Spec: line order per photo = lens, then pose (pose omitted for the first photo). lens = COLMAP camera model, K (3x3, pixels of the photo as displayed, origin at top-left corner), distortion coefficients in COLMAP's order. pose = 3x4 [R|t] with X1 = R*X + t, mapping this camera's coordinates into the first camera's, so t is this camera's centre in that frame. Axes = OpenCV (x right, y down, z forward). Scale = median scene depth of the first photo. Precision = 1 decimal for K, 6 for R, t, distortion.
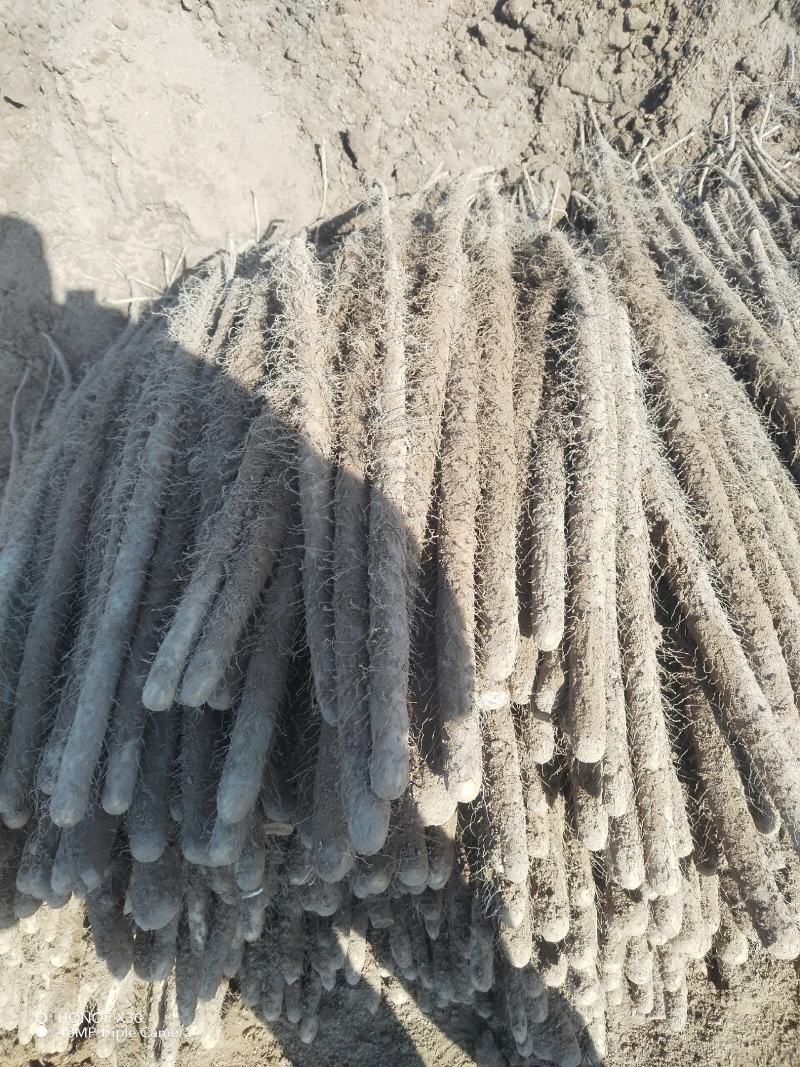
lens RADIAL K [[813.9, 0, 403.0], [0, 813.9, 530.8], [0, 0, 1]] dist [0.040060, -0.039664]
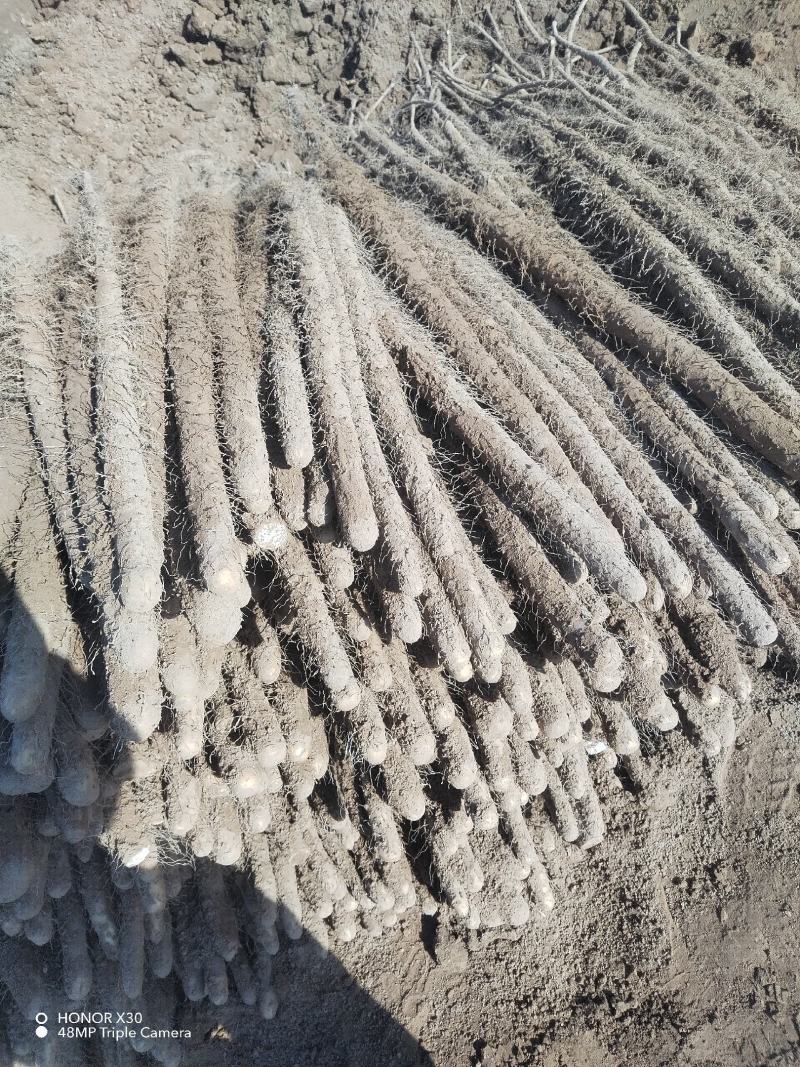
lens RADIAL K [[813.9, 0, 403.0], [0, 813.9, 530.8], [0, 0, 1]] dist [0.040060, -0.039664]
pose [[0.941155, -0.318228, 0.113839, 0.064345], [0.326106, 0.943520, -0.058522, 0.134047], [-0.088786, 0.092202, 0.991774, 0.000720]]
